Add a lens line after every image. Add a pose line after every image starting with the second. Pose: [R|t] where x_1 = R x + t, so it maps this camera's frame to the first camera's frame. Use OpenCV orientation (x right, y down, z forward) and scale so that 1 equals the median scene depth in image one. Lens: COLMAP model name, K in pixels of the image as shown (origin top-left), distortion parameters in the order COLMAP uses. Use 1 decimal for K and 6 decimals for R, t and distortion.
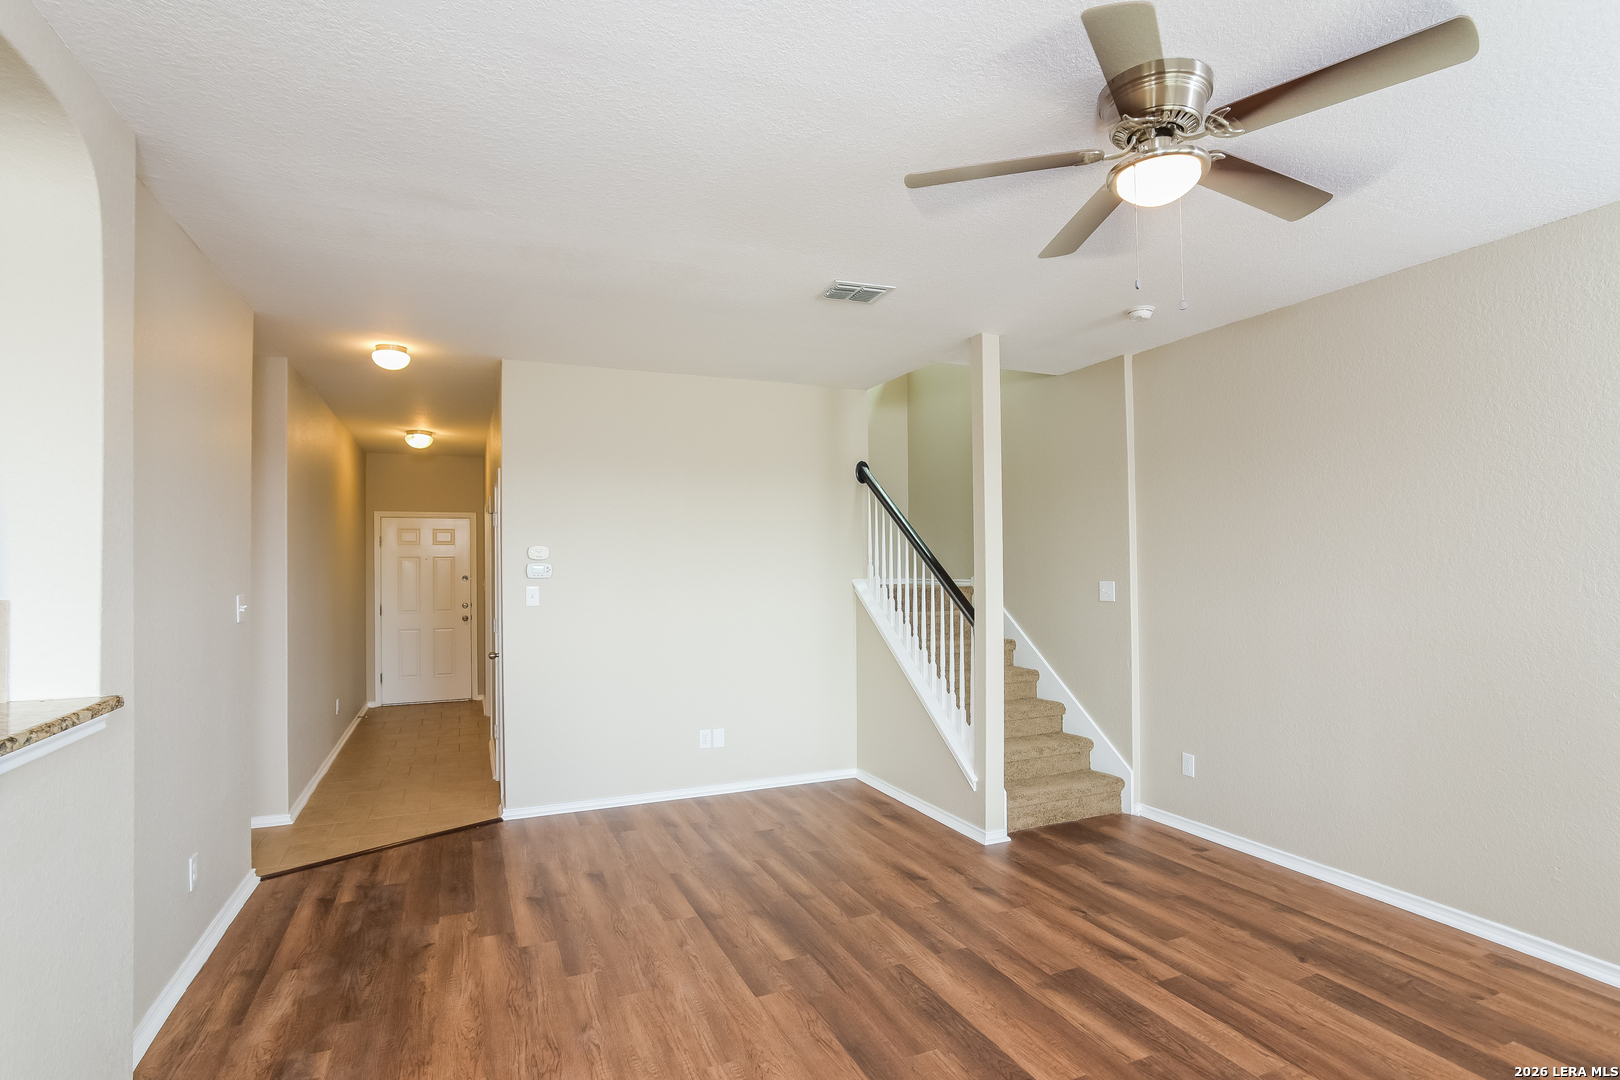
lens RADIAL K [[755.5, 0, 807.7], [0, 755.5, 554.0], [0, 0, 1]] dist [0.003385, -0.000093]
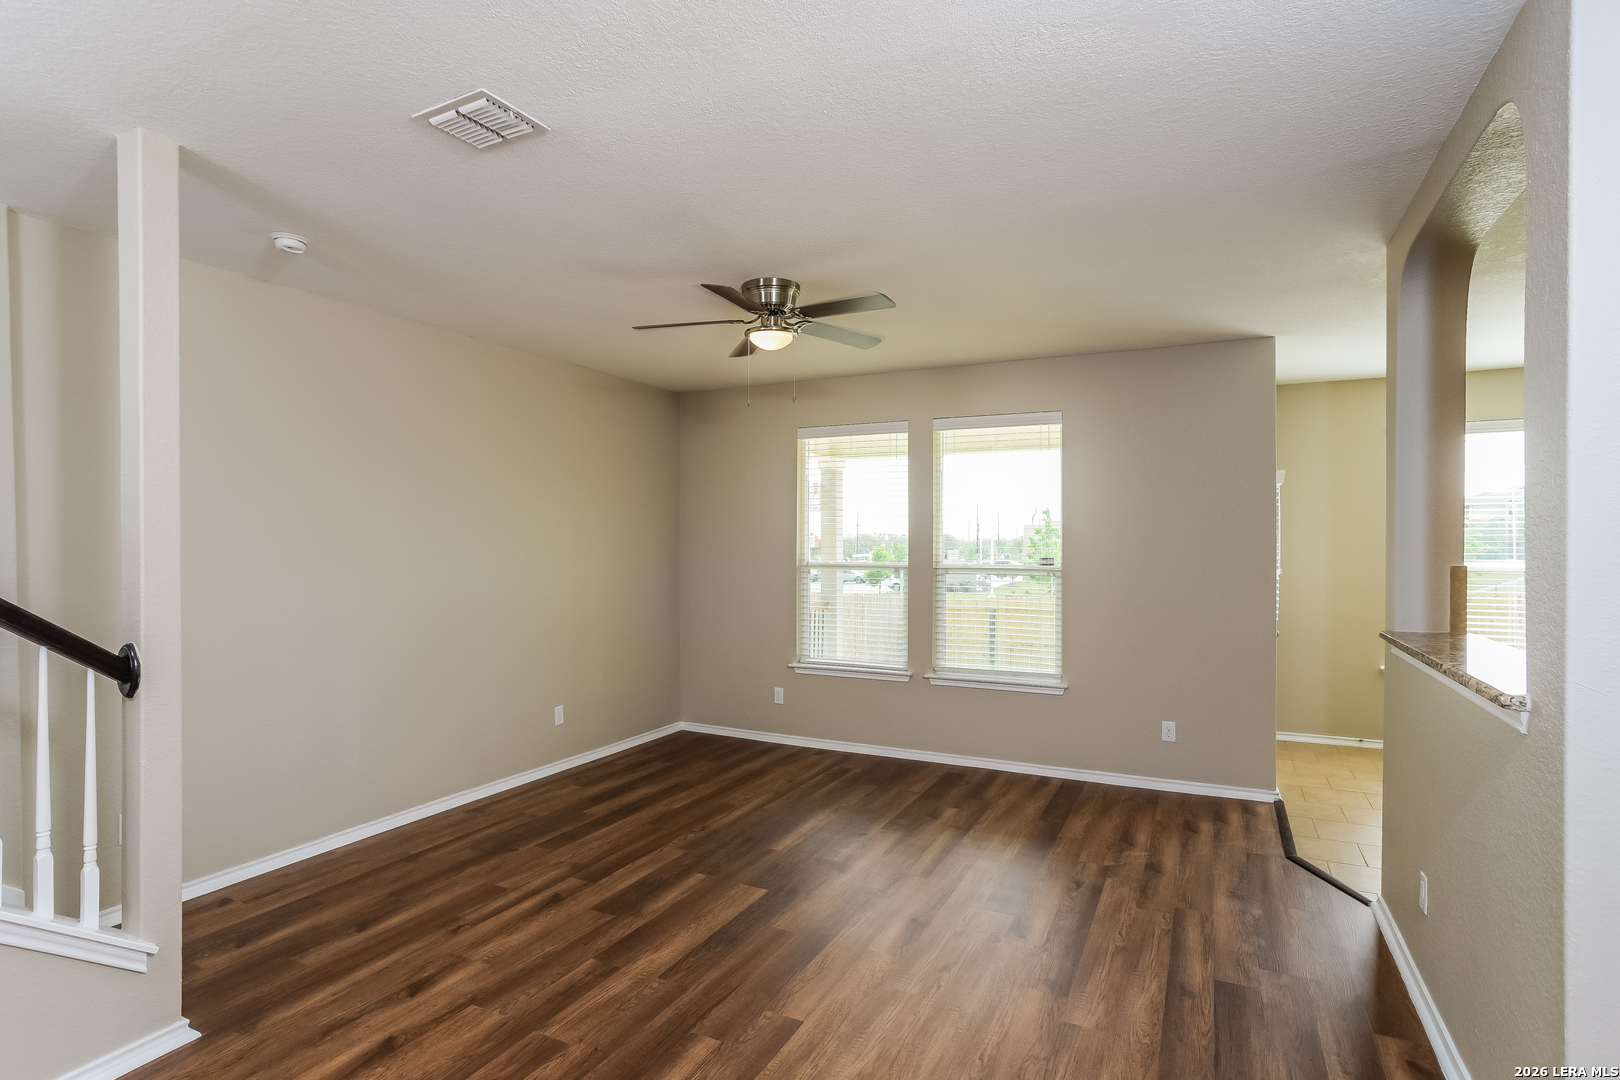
lens RADIAL K [[832.2, 0, 814.6], [0, 832.2, 543.9], [0, 0, 1]] dist [-0.003350, -0.000464]
pose [[-0.627572, 0.014330, 0.778426, -0.733046], [-0.004236, 0.999753, -0.021820, 0.036770], [-0.778547, -0.016991, -0.627357, 1.394870]]
